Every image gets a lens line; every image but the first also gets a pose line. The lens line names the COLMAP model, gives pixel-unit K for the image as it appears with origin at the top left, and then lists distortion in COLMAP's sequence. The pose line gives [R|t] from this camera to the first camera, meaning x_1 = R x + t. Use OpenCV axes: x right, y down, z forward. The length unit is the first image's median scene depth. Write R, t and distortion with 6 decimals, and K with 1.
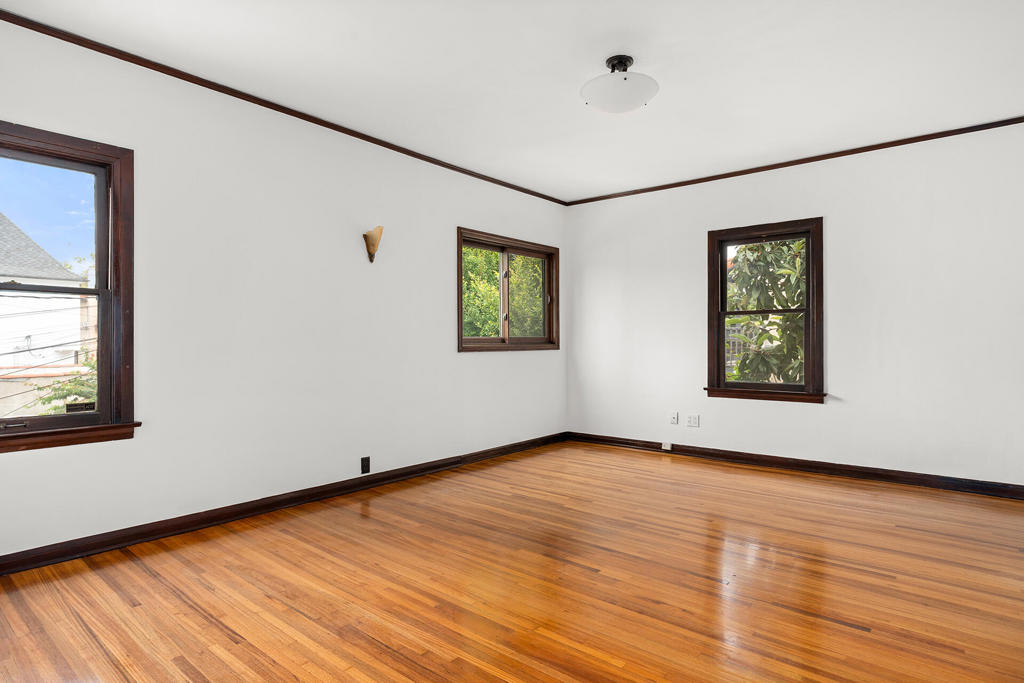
lens RADIAL K [[548.8, 0, 512.9], [0, 548.8, 339.2], [0, 0, 1]] dist [0.002882, 0.000250]
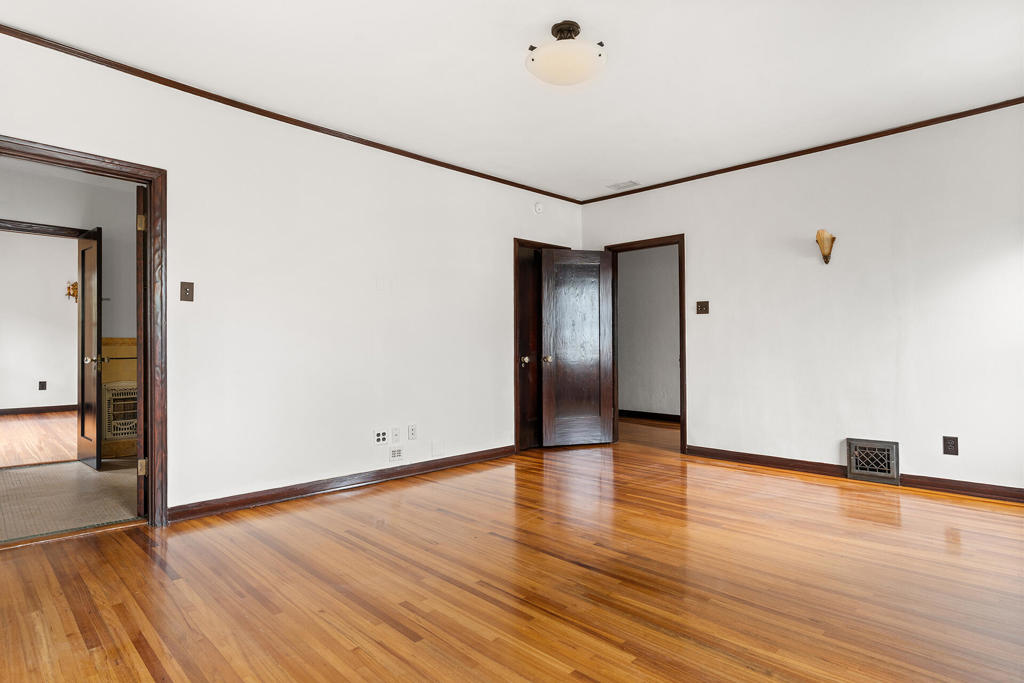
lens RADIAL K [[548.8, 0, 511.1], [0, 548.8, 342.5], [0, 0, 1]] dist [0.002882, 0.000250]
pose [[-0.995146, 0.007354, 0.098132, 0.210125], [0.007413, 0.999972, 0.000235, 0.024827], [-0.098127, 0.000961, -0.995173, 2.072330]]
